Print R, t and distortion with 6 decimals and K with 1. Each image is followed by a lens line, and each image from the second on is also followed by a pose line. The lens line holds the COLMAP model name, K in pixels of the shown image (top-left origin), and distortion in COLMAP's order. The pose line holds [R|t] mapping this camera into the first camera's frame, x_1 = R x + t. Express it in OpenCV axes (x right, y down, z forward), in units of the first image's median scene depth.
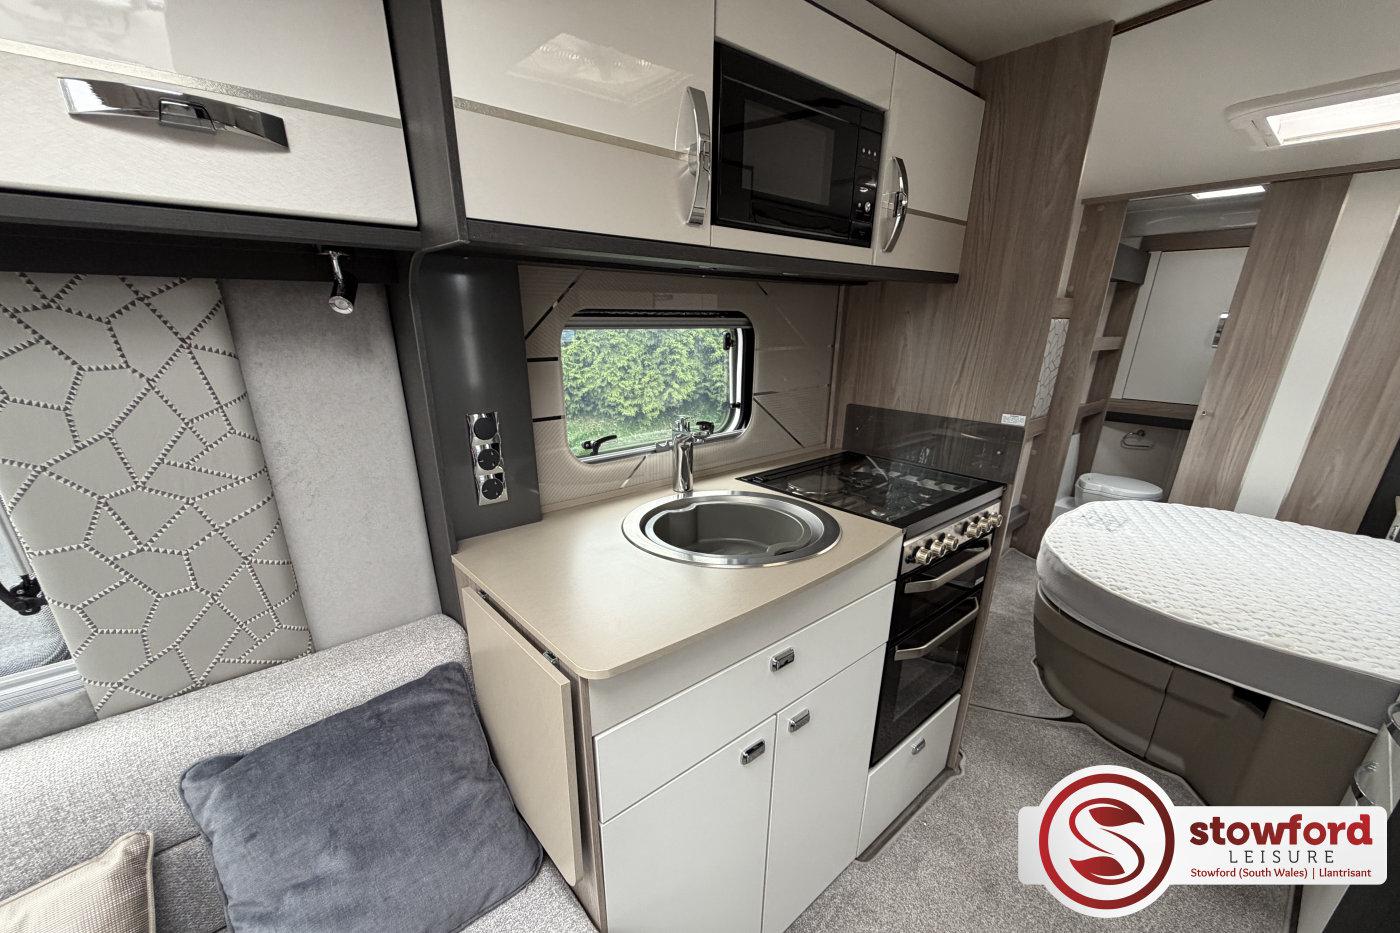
lens RADIAL K [[557.3, 0, 691.2], [0, 557.3, 523.6], [0, 0, 1]] dist [-0.000165, -0.000192]
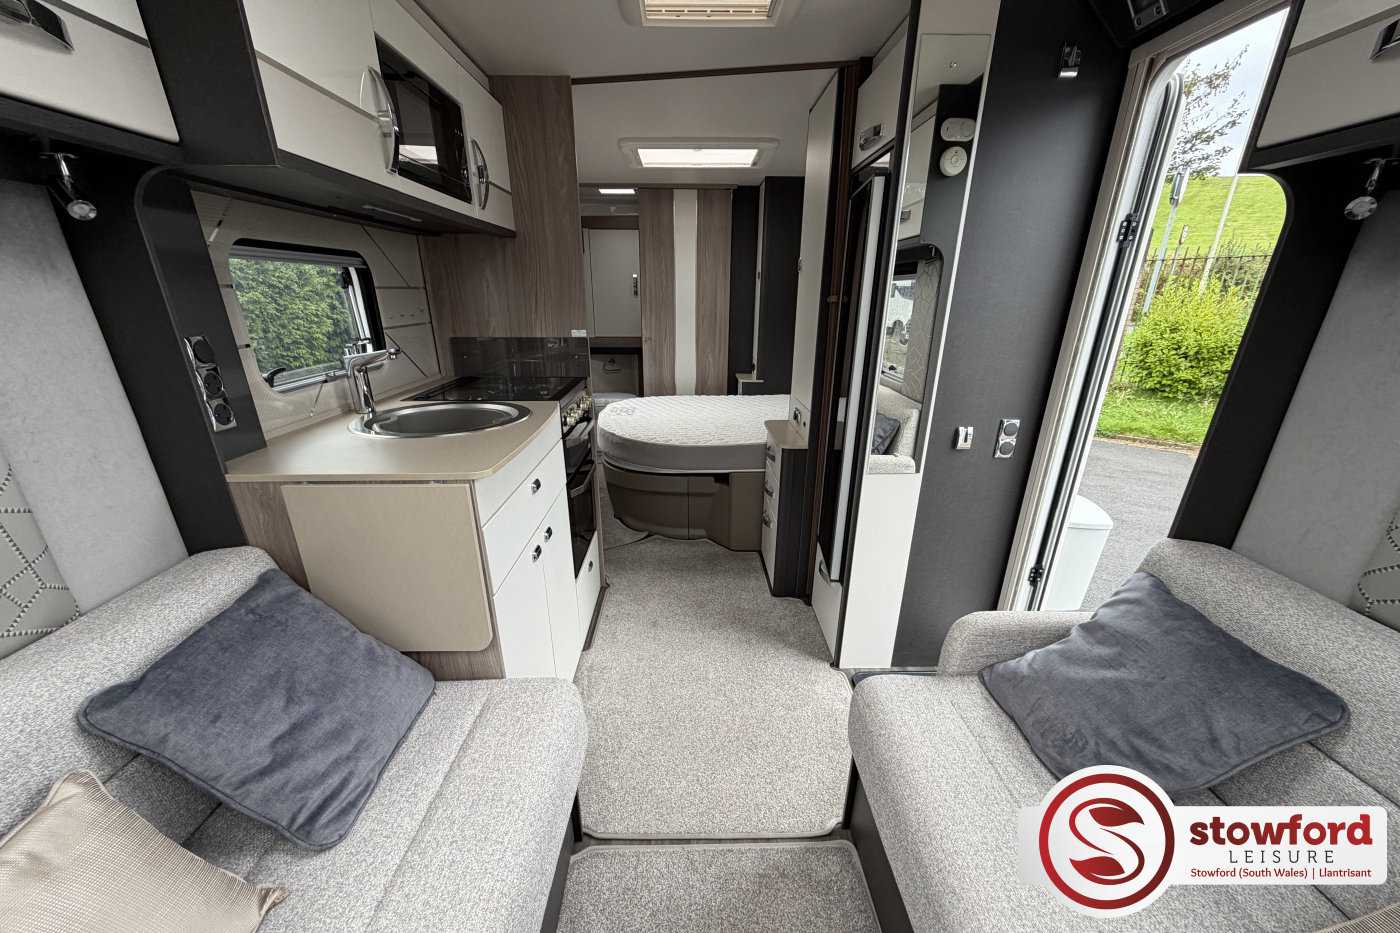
lens RADIAL K [[564.1, 0, 697.2], [0, 564.1, 527.4], [0, 0, 1]] dist [0.001995, 0.000467]
pose [[0.638204, -0.299916, 0.709046, -0.542656], [0.267436, 0.950009, 0.161124, 0.180245], [-0.721924, 0.086795, 0.686508, -0.281729]]
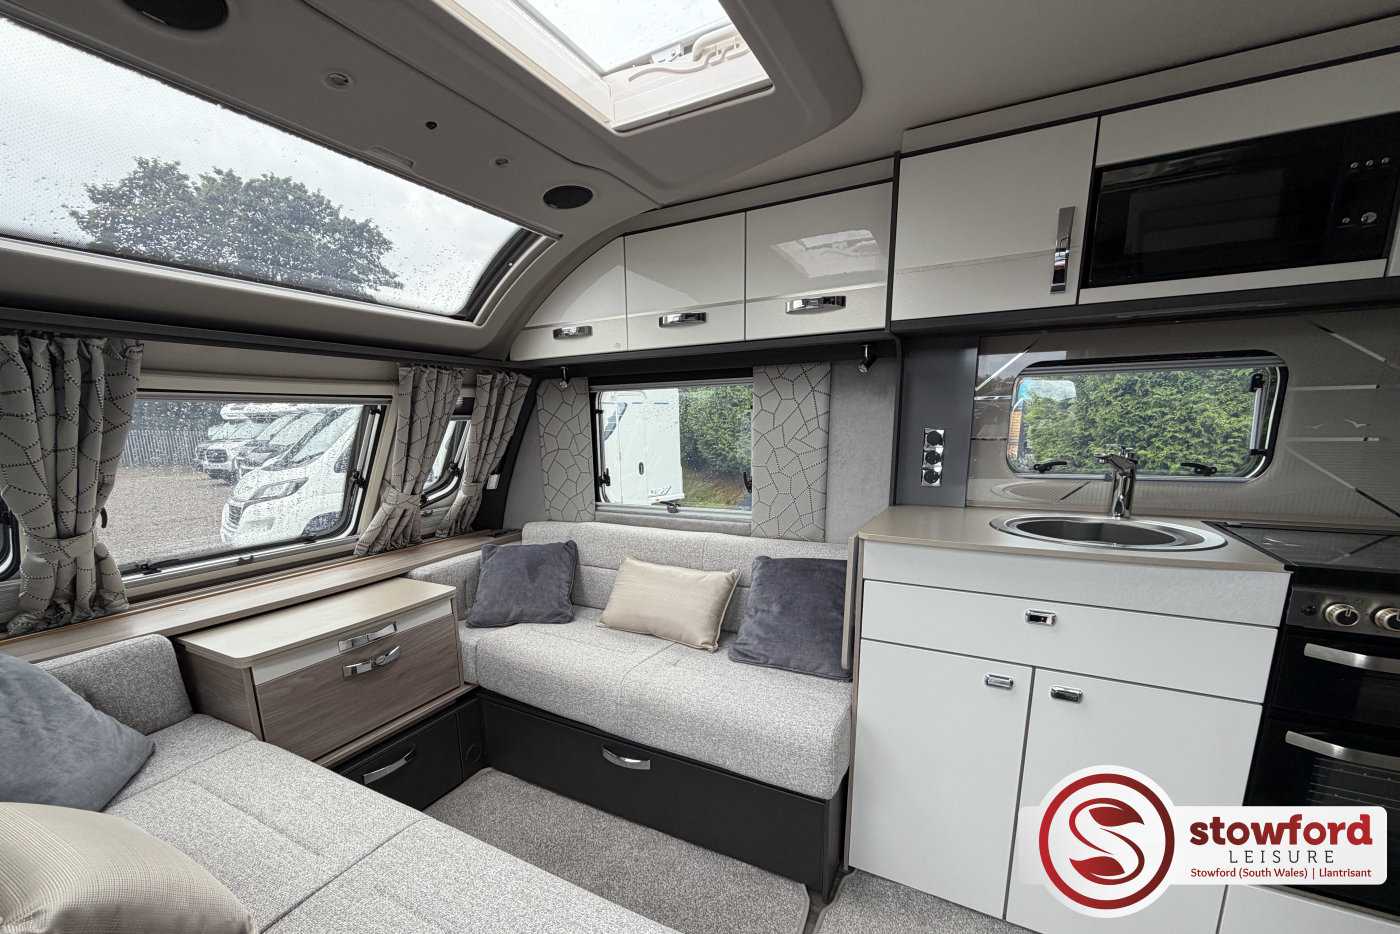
lens RADIAL K [[564.1, 0, 697.2], [0, 564.1, 527.9], [0, 0, 1]] dist [0.001995, 0.000467]
pose [[0.377753, 0.164356, -0.911202, 0.791318], [-0.302264, 0.952093, 0.046424, 0.183103], [0.875180, 0.257887, 0.409335, -0.180093]]
